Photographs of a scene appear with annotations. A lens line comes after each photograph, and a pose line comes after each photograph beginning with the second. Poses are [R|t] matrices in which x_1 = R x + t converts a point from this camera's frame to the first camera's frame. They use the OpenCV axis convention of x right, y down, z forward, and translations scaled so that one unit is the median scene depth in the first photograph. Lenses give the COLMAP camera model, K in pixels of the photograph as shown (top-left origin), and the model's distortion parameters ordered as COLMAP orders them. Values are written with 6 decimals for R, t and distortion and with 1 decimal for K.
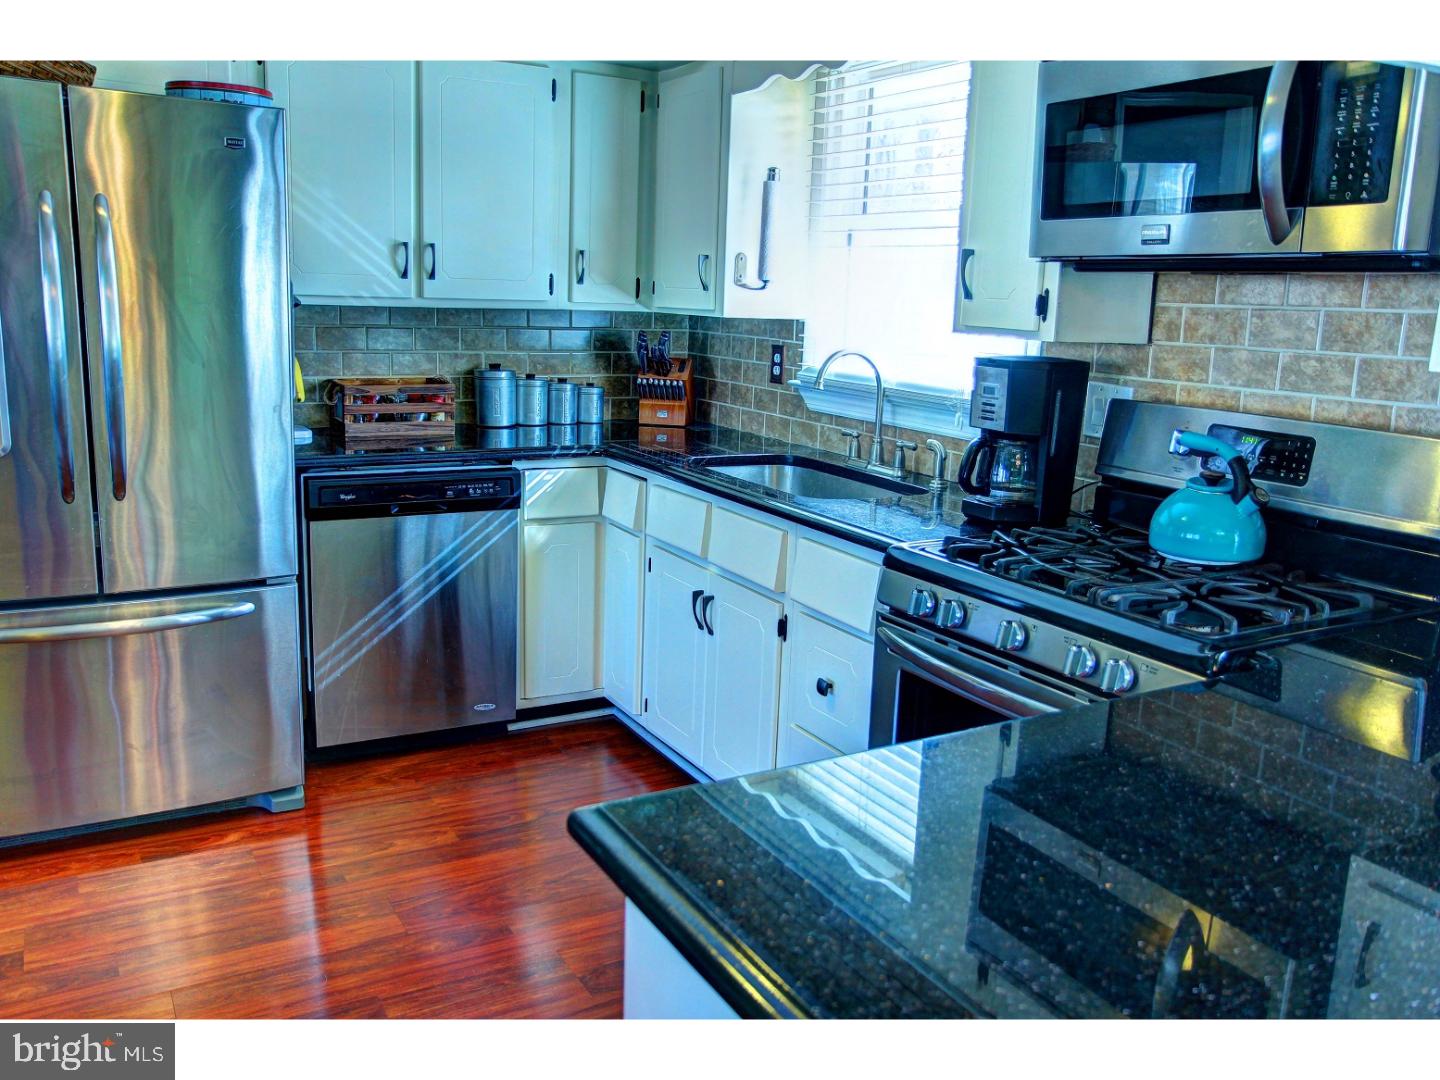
lens RADIAL K [[1191.3, 0, 720.0], [0, 1191.3, 540.0], [0, 0, 1]] dist [-0.095564, 0.121968]
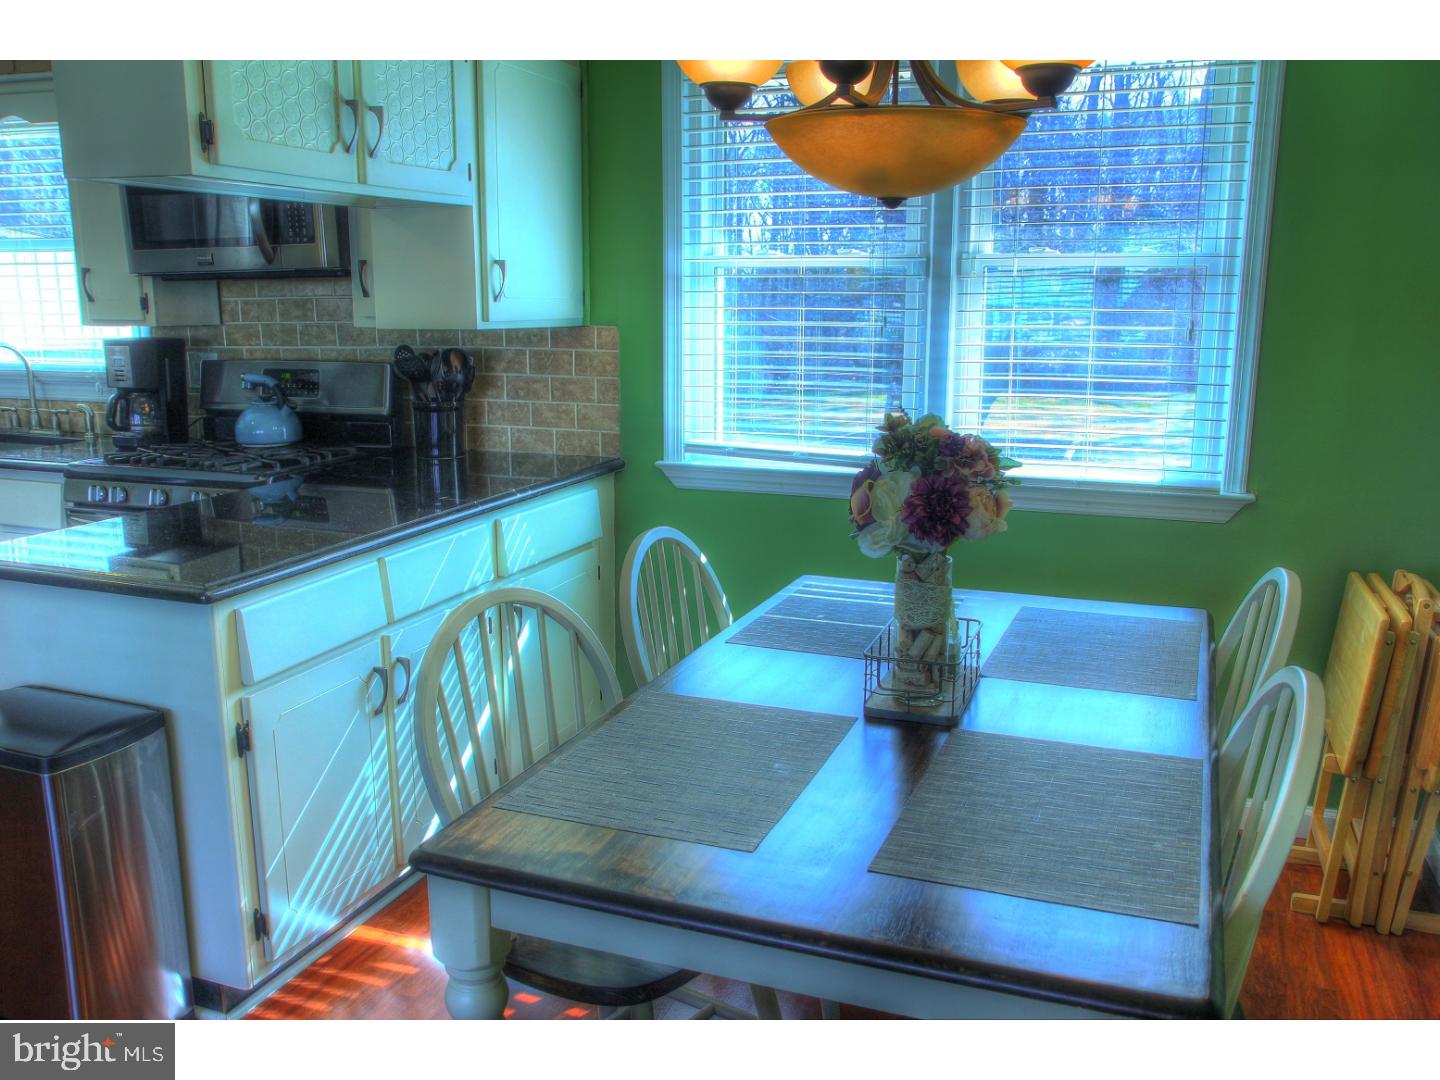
lens RADIAL K [[1191.3, 0, 720.0], [0, 1191.3, 540.0], [0, 0, 1]] dist [-0.095564, 0.121968]
pose [[0.766960, -0.162808, 0.620698, -0.123022], [0.158218, 0.985394, 0.062967, 0.104415], [-0.621884, 0.049913, 0.781517, -0.528372]]
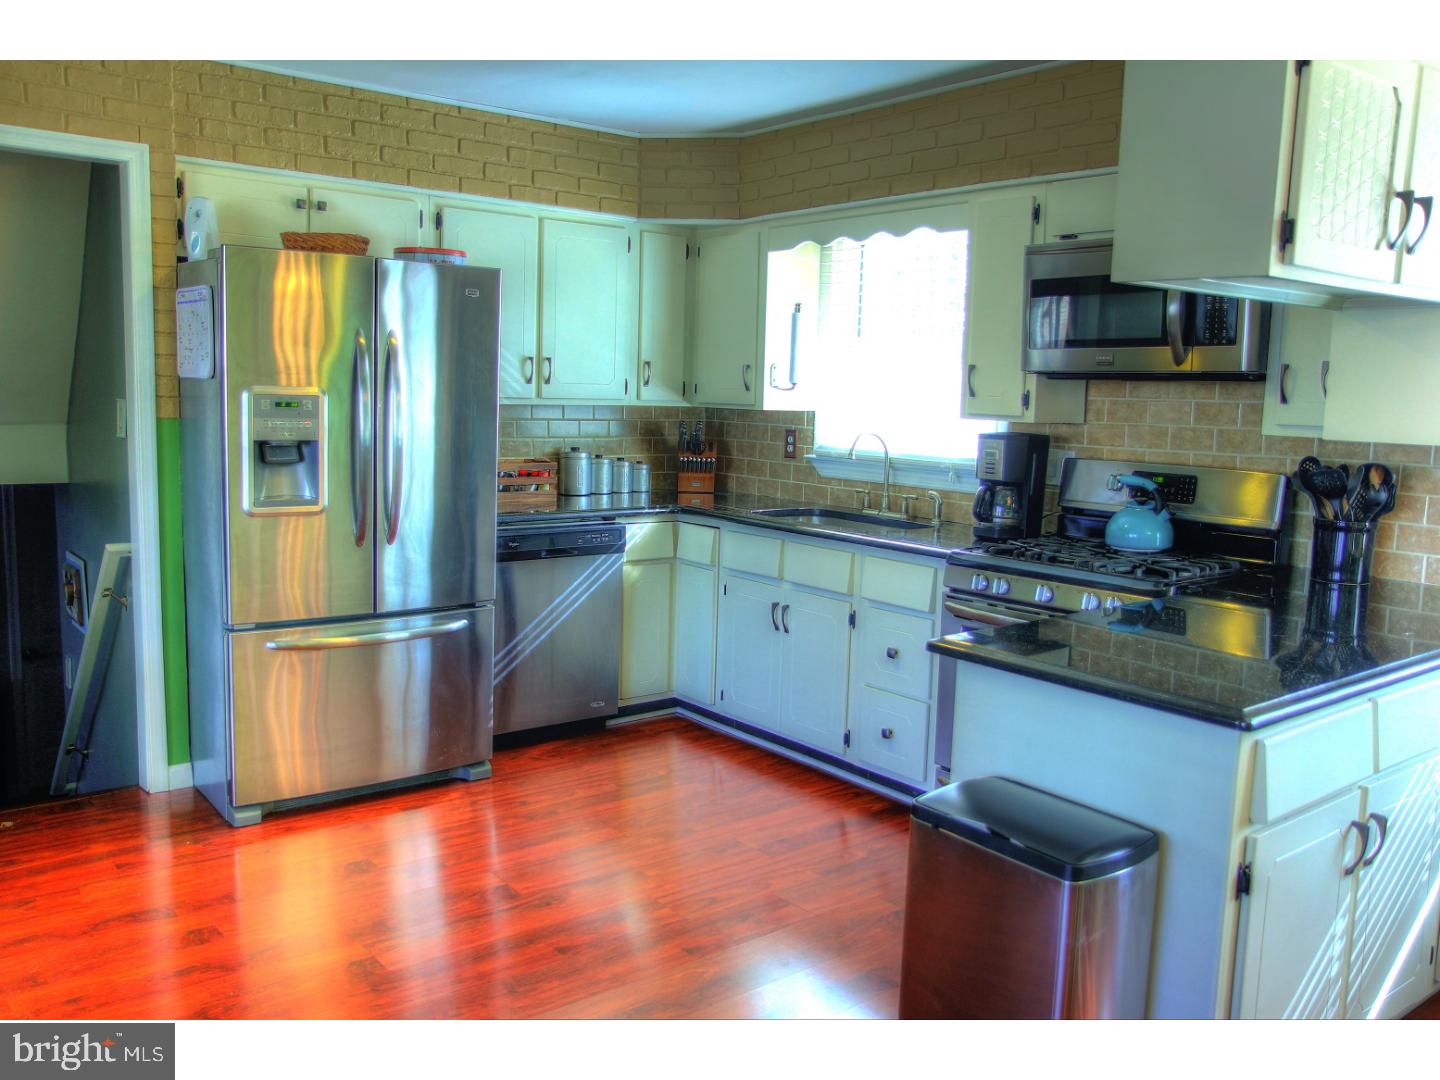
lens RADIAL K [[1191.3, 0, 720.0], [0, 1191.3, 540.0], [0, 0, 1]] dist [-0.095564, 0.121968]
pose [[0.987879, -0.029423, 0.152412, -0.302986], [0.040686, 0.996623, -0.071318, 0.068420], [-0.149799, 0.076655, 0.985741, -0.395307]]
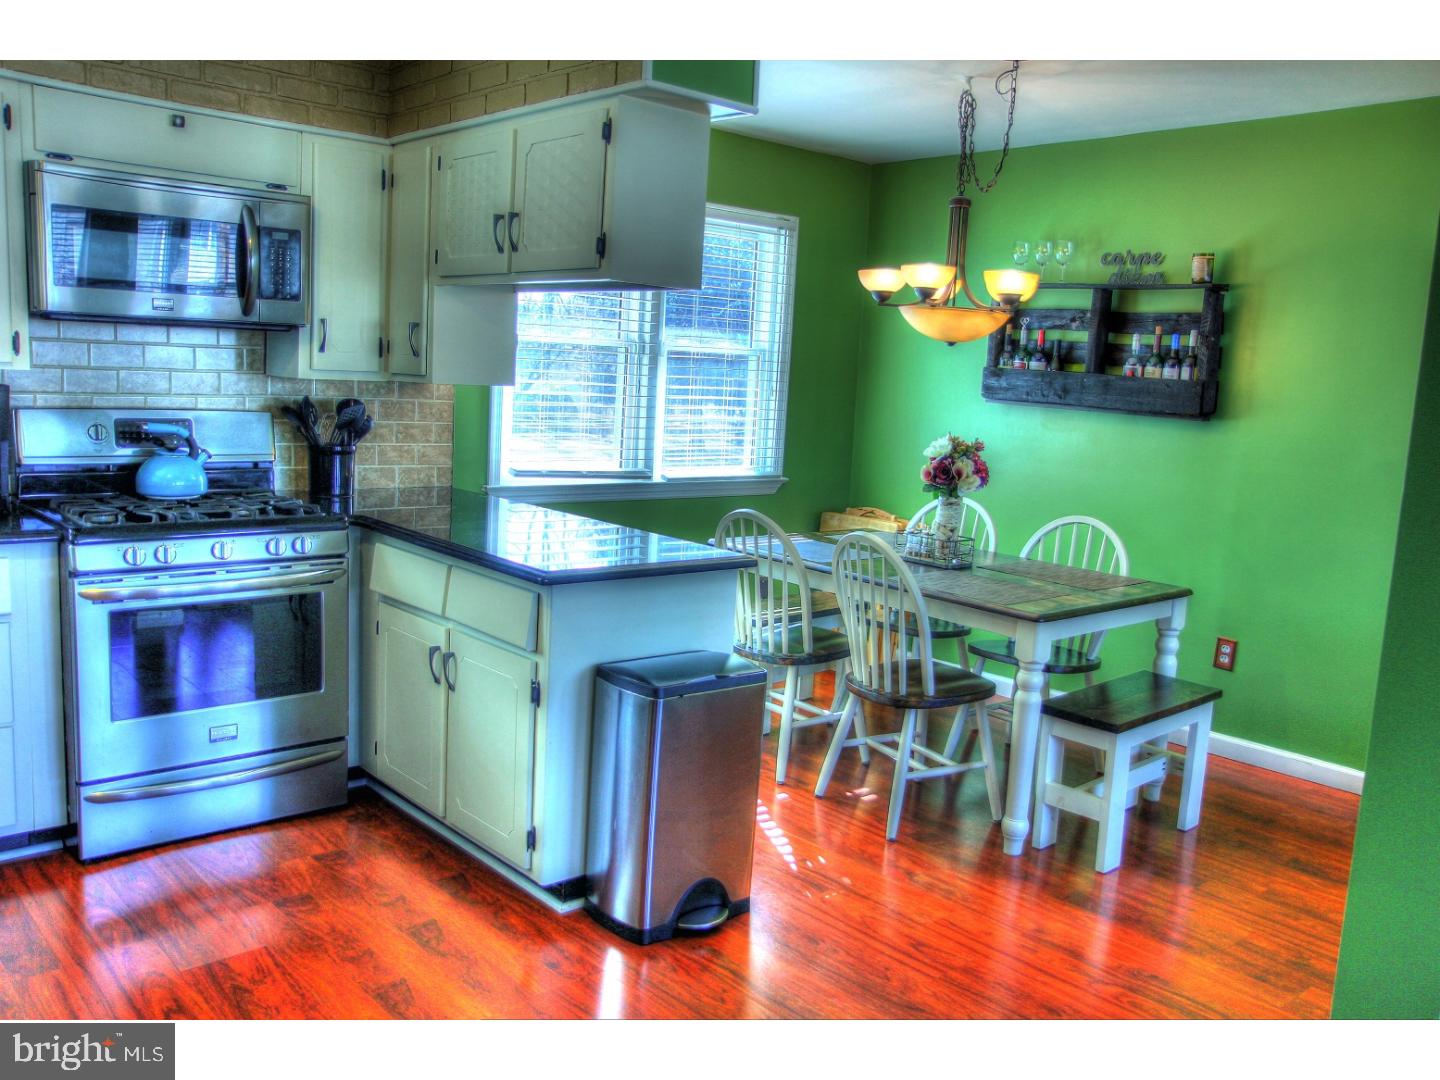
lens RADIAL K [[1191.3, 0, 720.0], [0, 1191.3, 540.0], [0, 0, 1]] dist [-0.095564, 0.121968]
pose [[-0.204741, -0.182500, 0.961652, -0.951627], [0.145040, 0.965962, 0.214198, -0.118795], [-0.968011, 0.183333, -0.171302, 0.385936]]
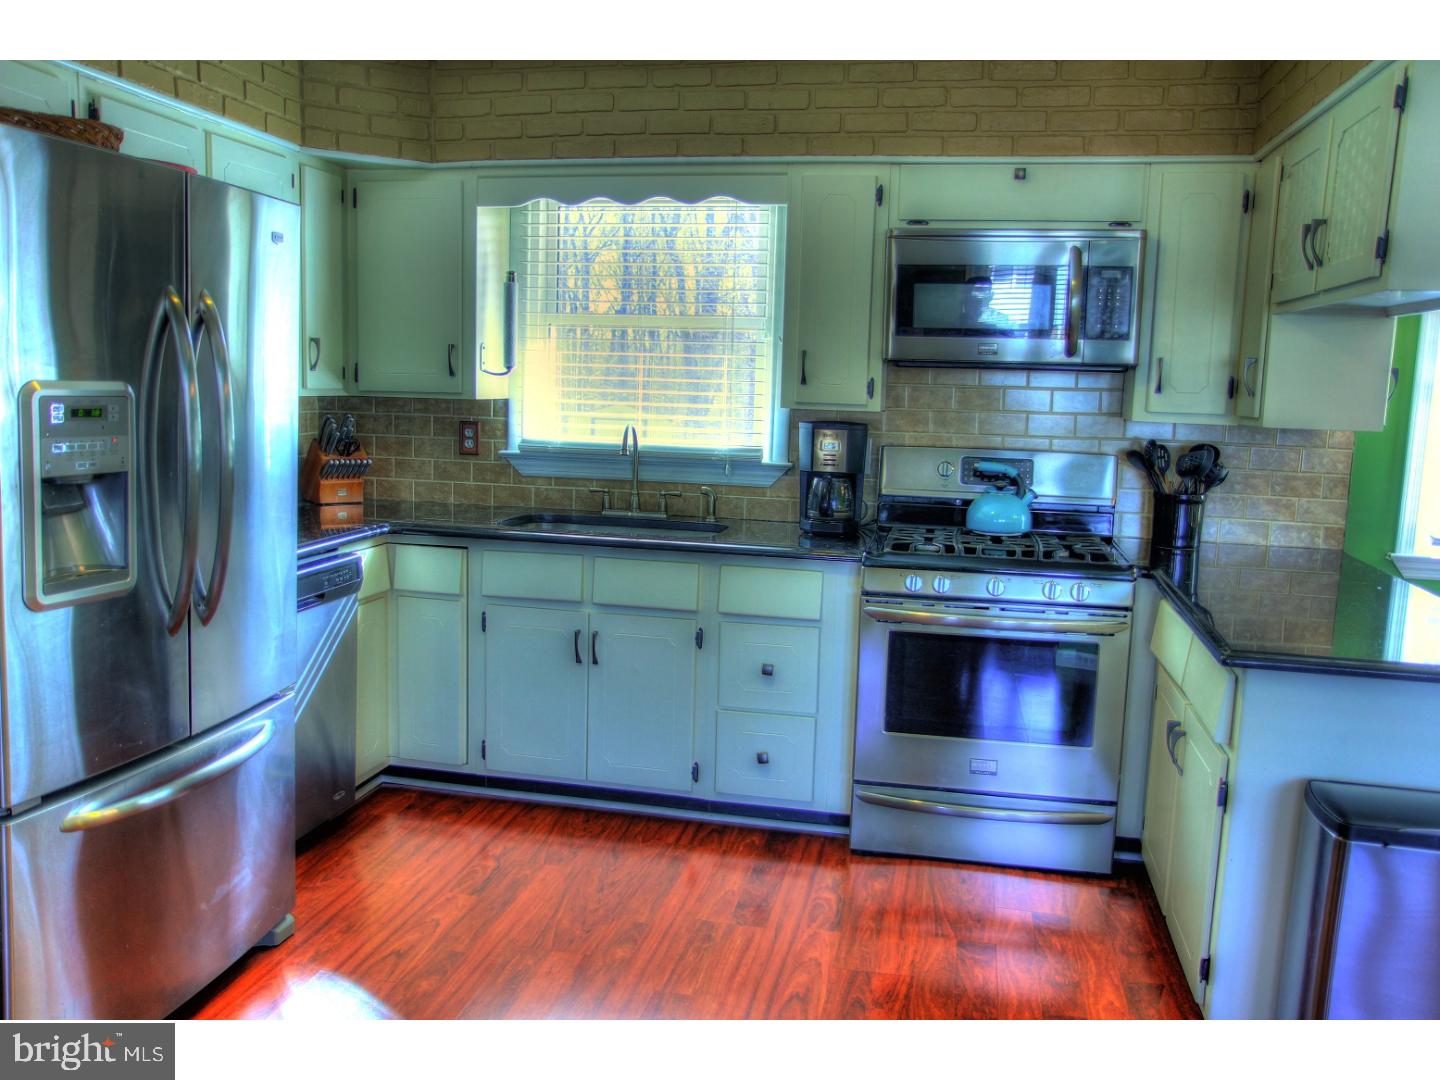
lens RADIAL K [[1196.2, 0, 720.0], [0, 1196.2, 540.0], [0, 0, 1]] dist [-0.090216, 0.123454]
pose [[0.663691, -0.117524, 0.738717, -0.810468], [0.149154, 0.988540, 0.023263, -0.053959], [-0.732985, 0.094743, 0.673614, 0.087883]]
